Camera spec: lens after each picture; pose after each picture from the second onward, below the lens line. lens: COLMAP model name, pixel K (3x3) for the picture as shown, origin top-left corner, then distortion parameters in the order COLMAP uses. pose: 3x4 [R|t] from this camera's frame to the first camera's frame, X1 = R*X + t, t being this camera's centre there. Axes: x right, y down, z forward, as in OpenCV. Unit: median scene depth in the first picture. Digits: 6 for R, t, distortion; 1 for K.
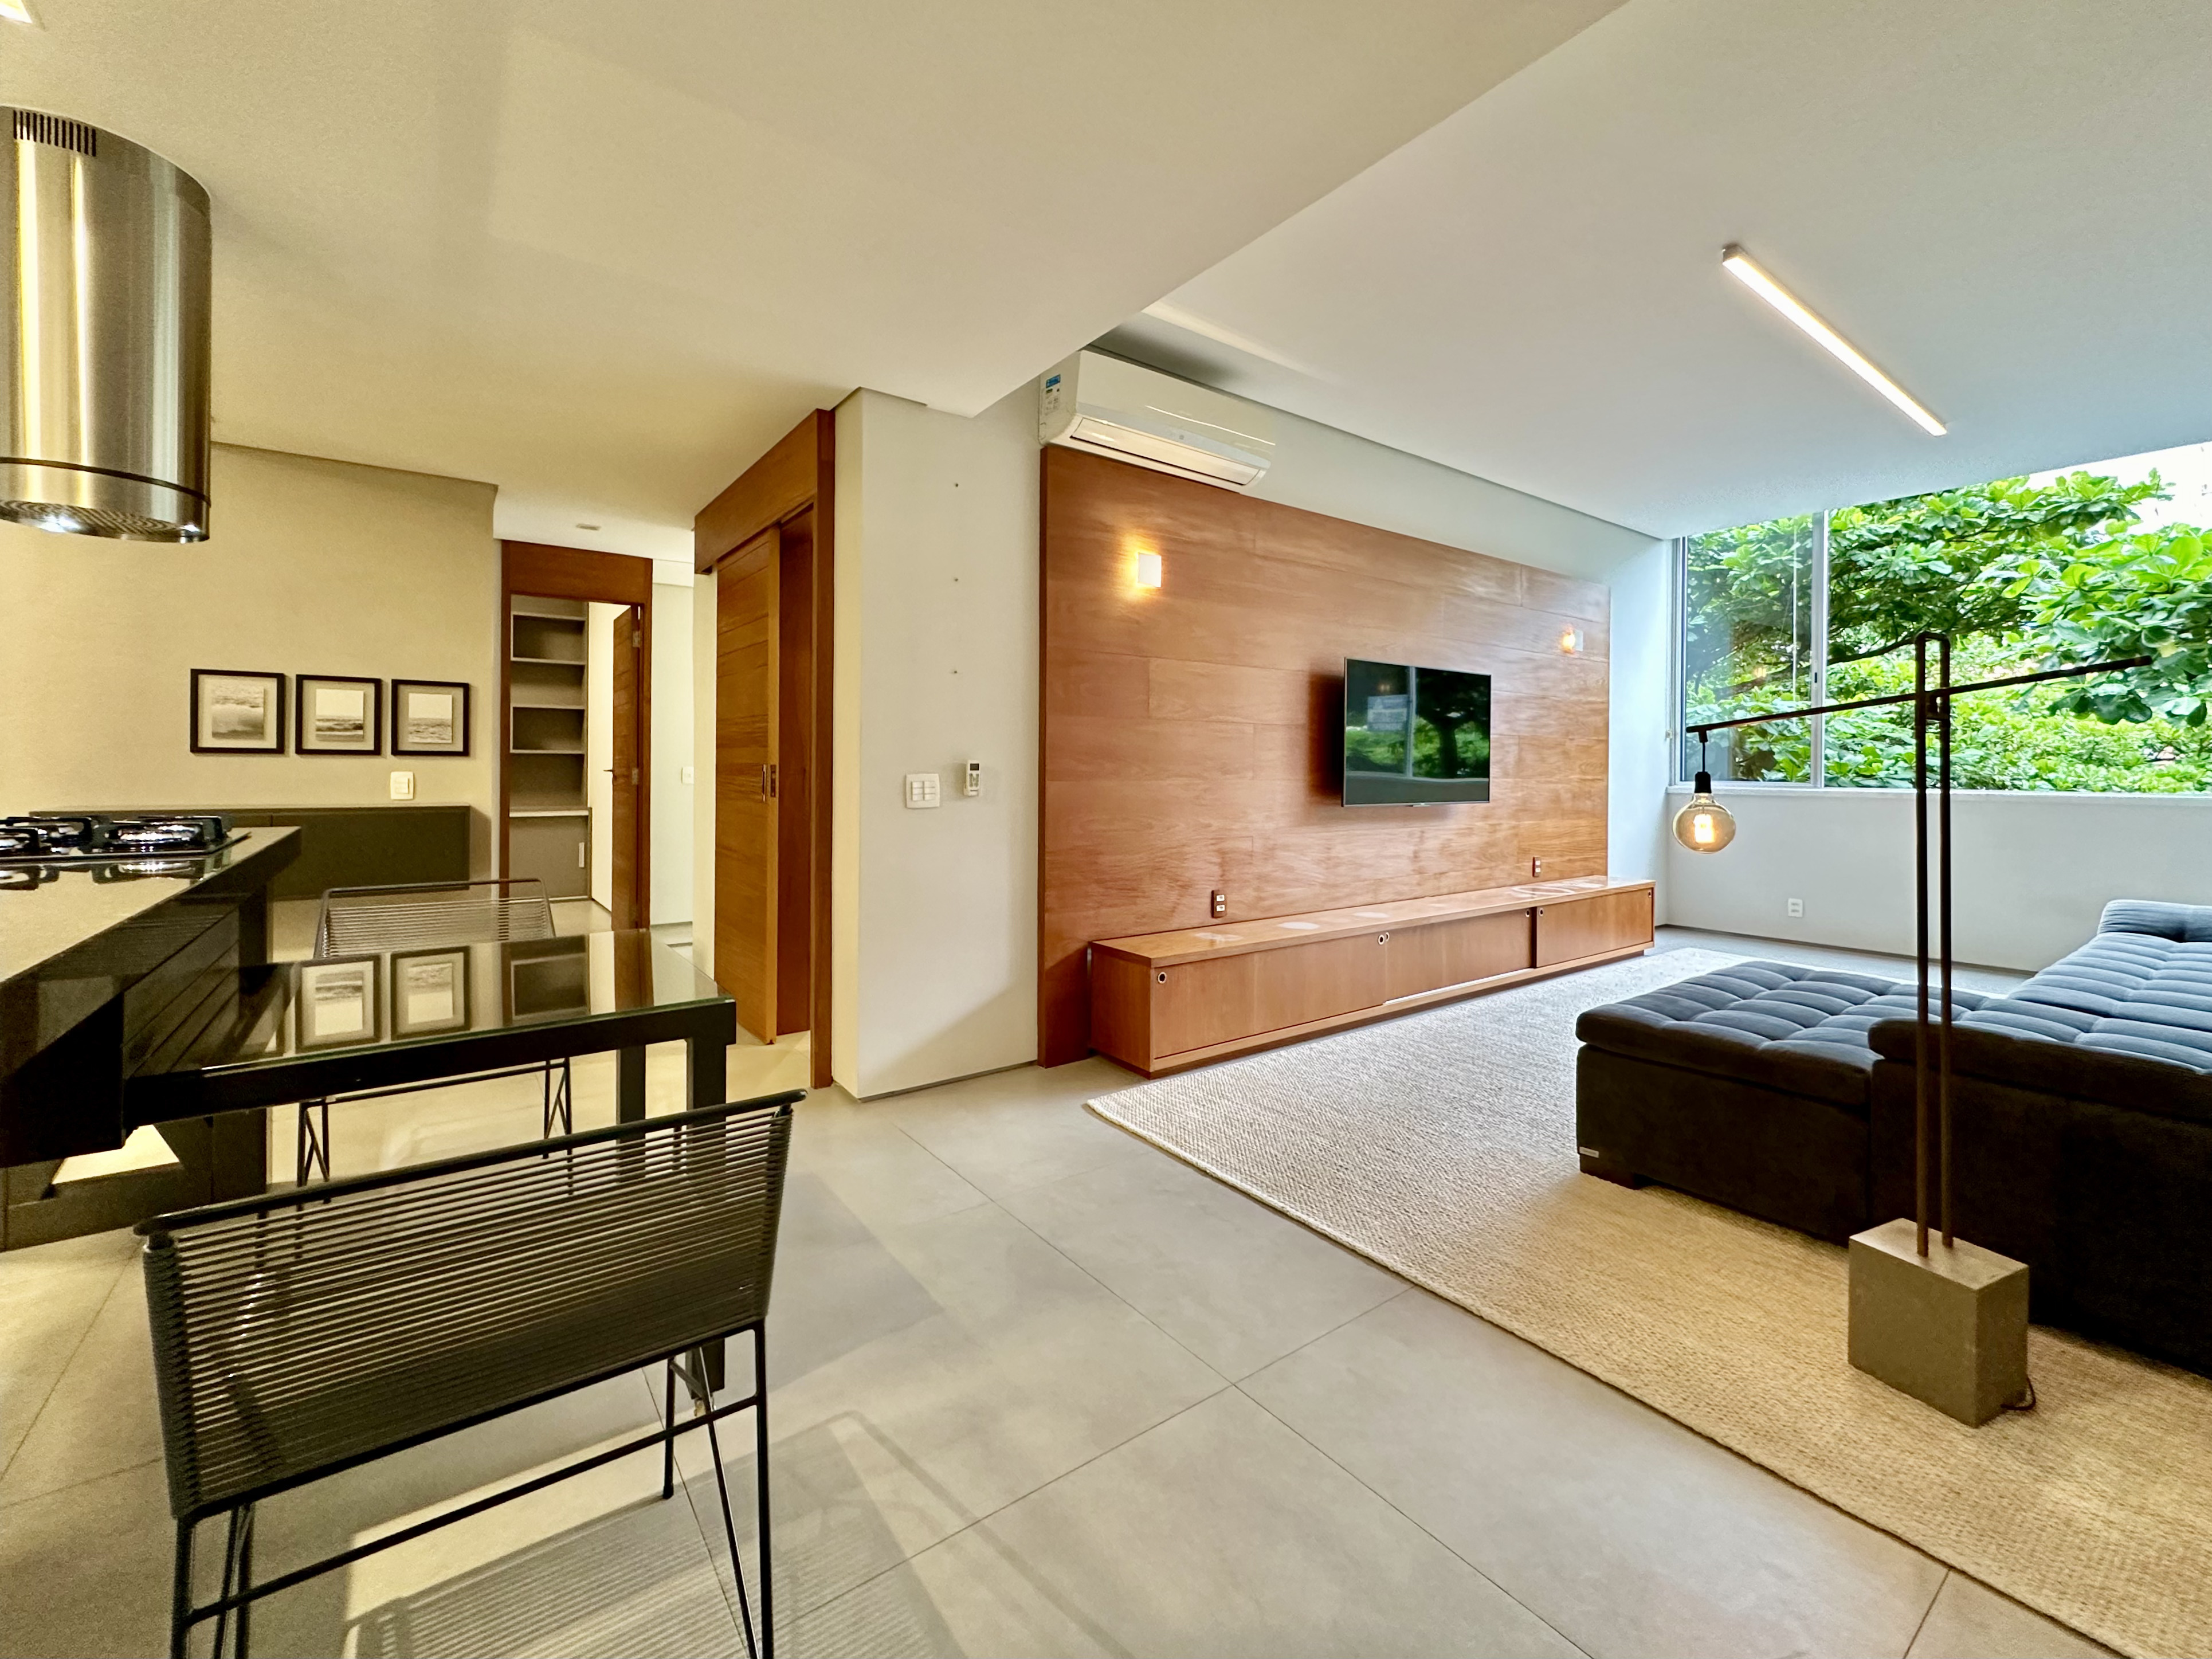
lens RADIAL K [[915.3, 0, 1071.8], [0, 915.3, 780.0], [0, 0, 1]] dist [-0.000229, 0.000321]
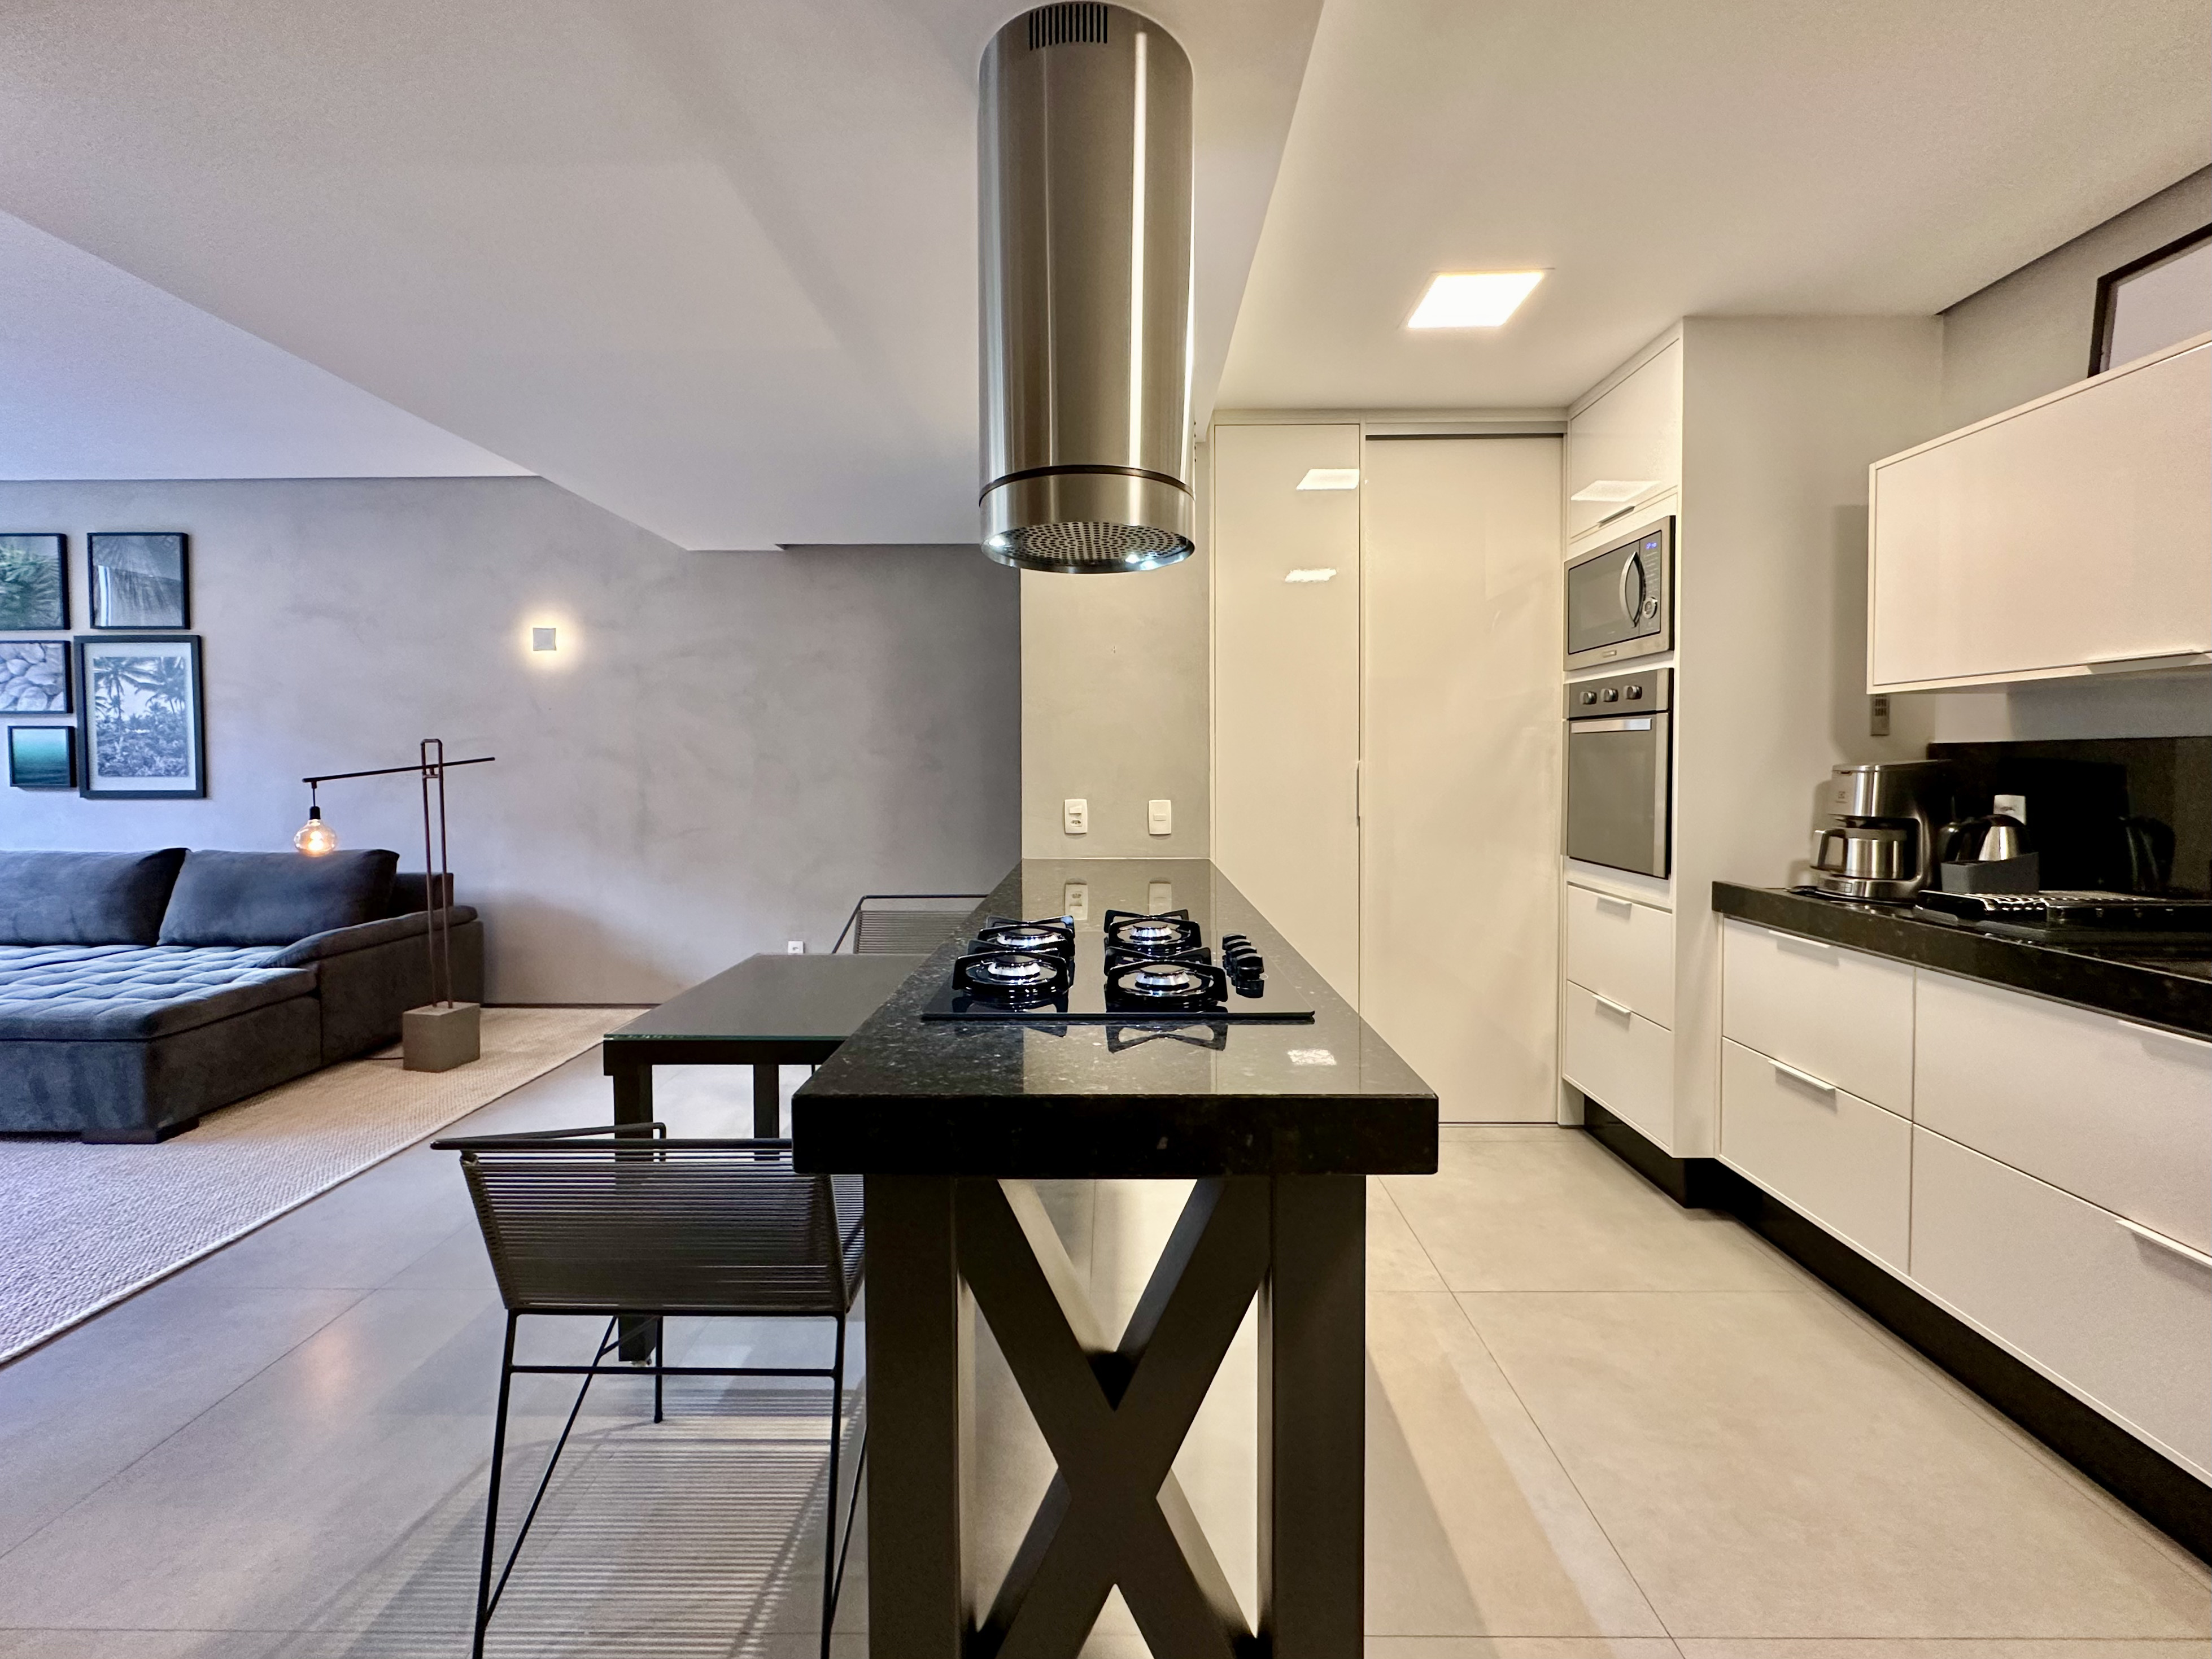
lens RADIAL K [[909.1, 0, 1108.8], [0, 909.1, 780.7], [0, 0, 1]] dist [0.000920, -0.000296]
pose [[-0.811529, -0.015489, 0.584107, -0.741474], [0.006417, 0.999352, 0.035415, -0.054372], [-0.584277, 0.032489, -0.810903, 0.784914]]
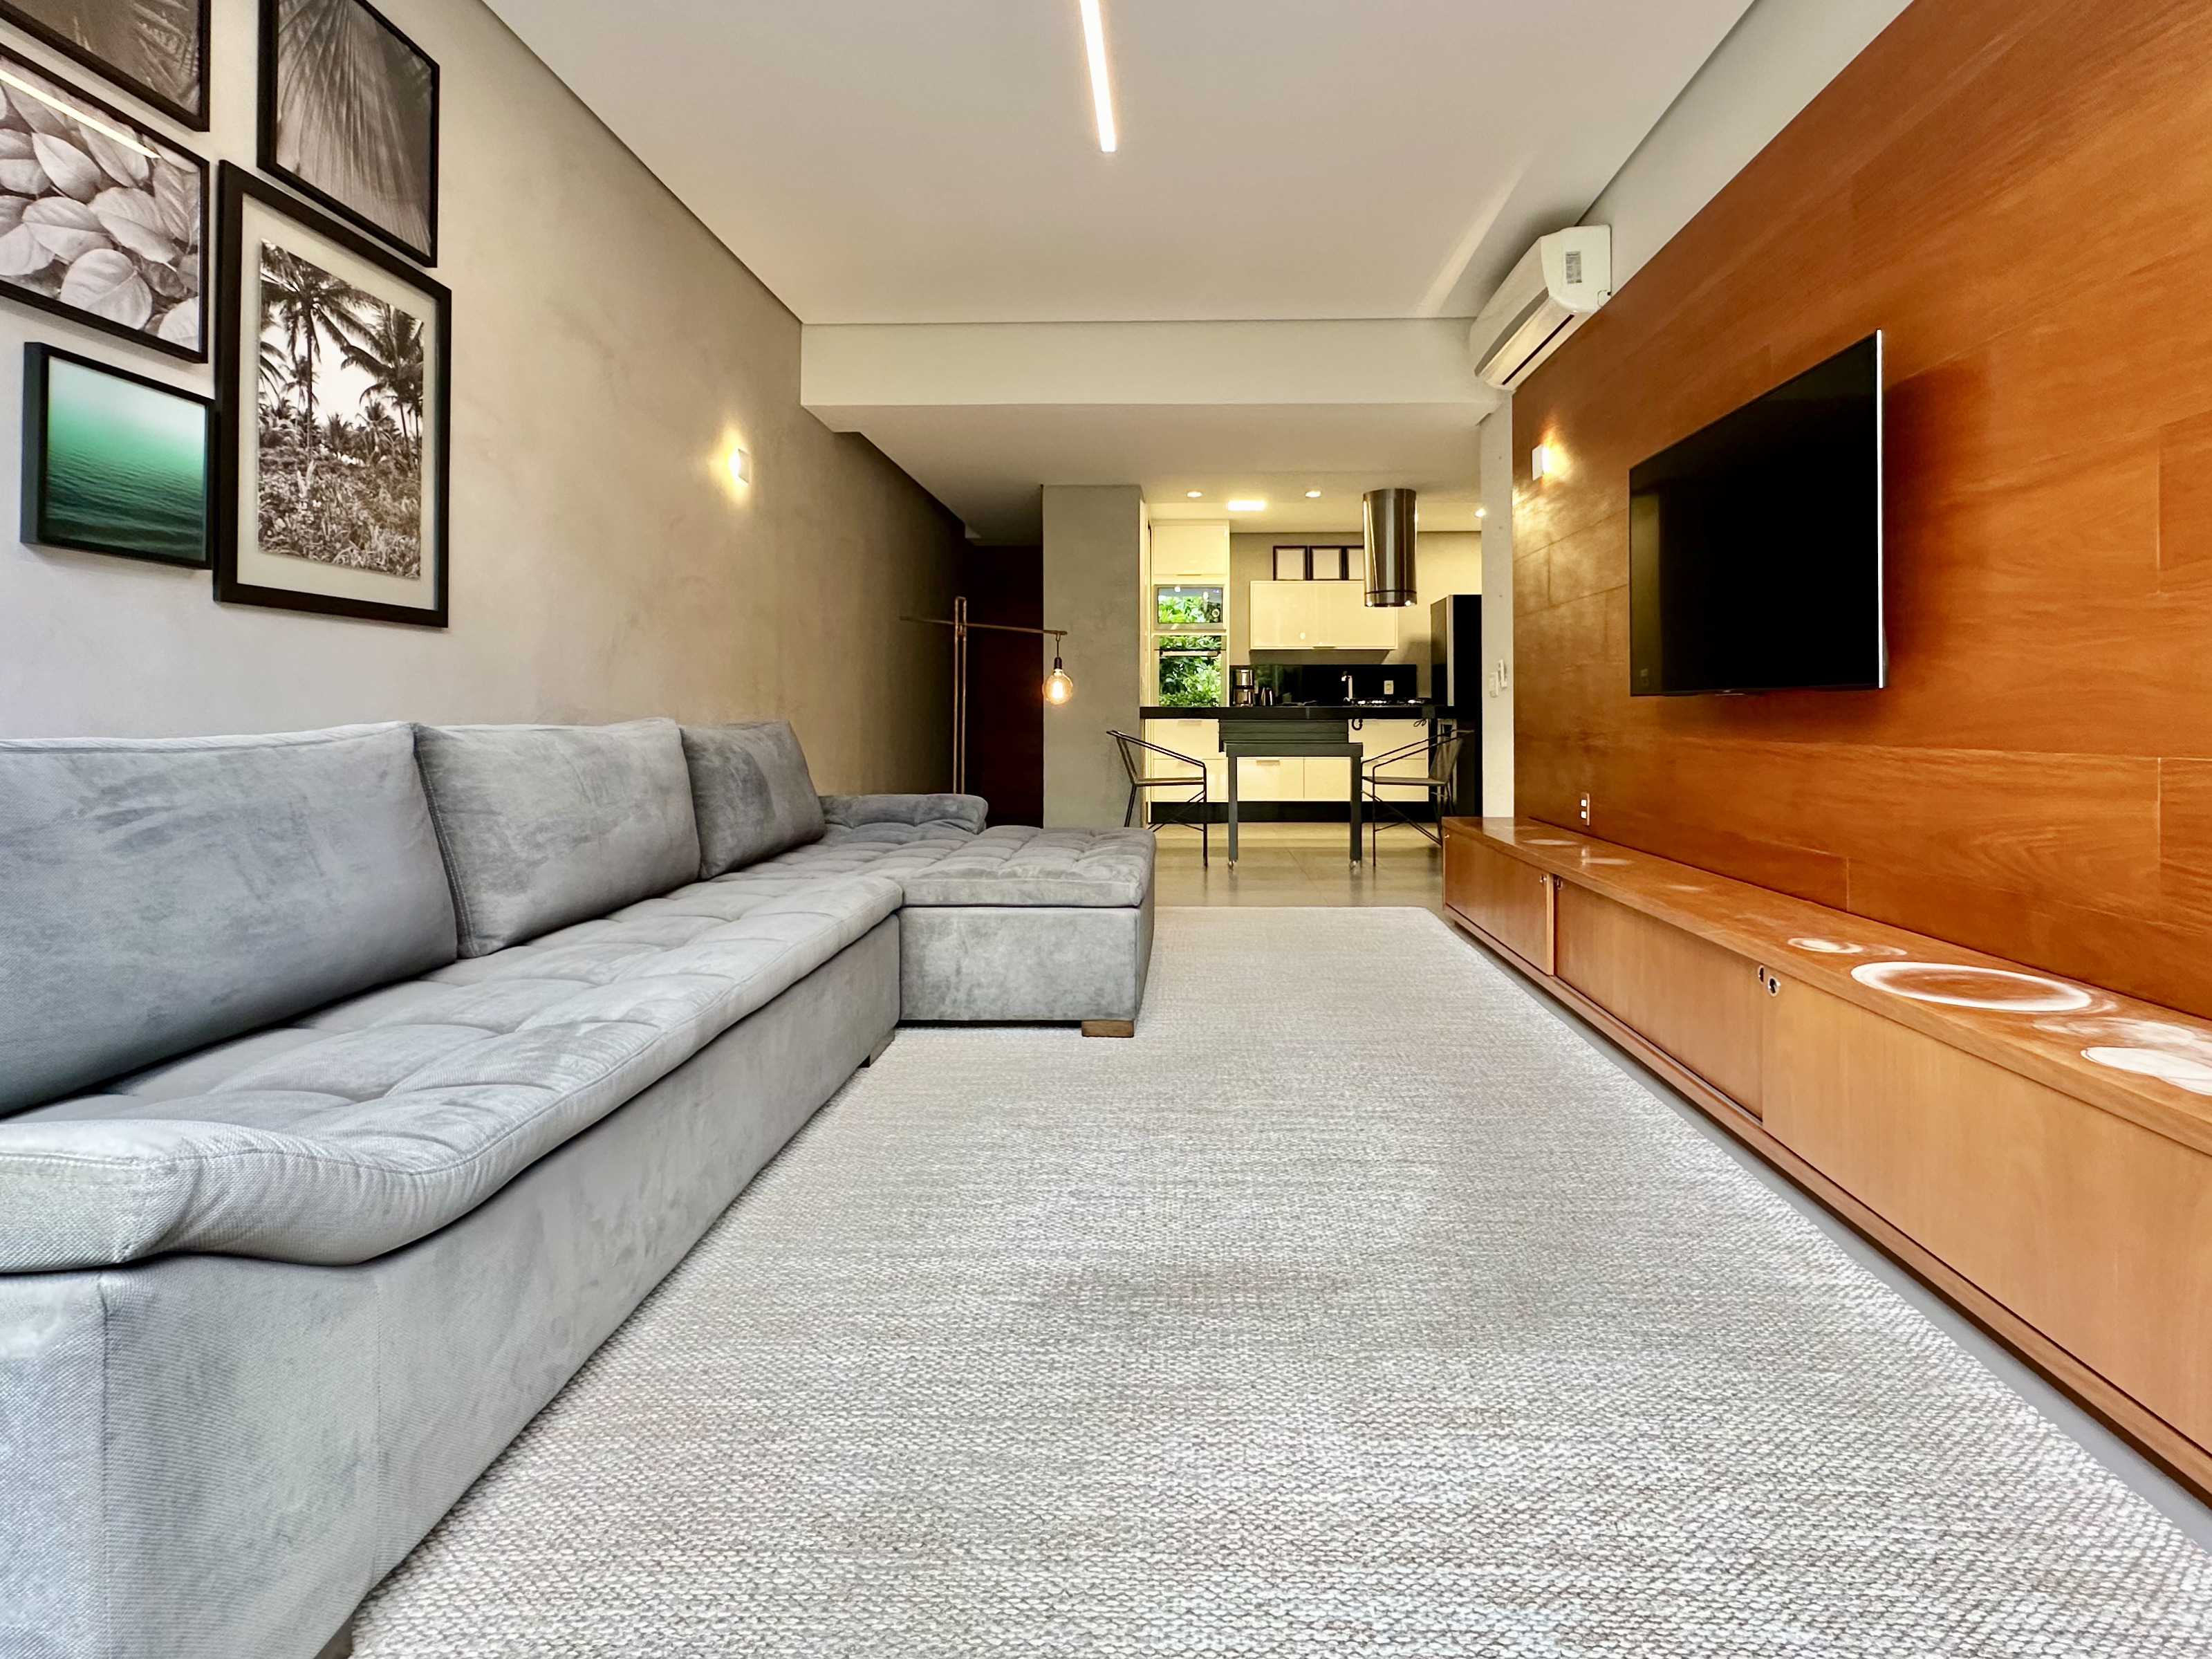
lens RADIAL K [[1109.9, 0, 1158.7], [0, 1109.9, 714.5], [0, 0, 1]] dist [-0.001058, -0.000367]
pose [[-0.597491, -0.005804, -0.801855, 1.205339], [-0.013357, 0.999907, 0.002714, 0.048075], [0.801765, 0.012332, -0.597513, 1.283665]]
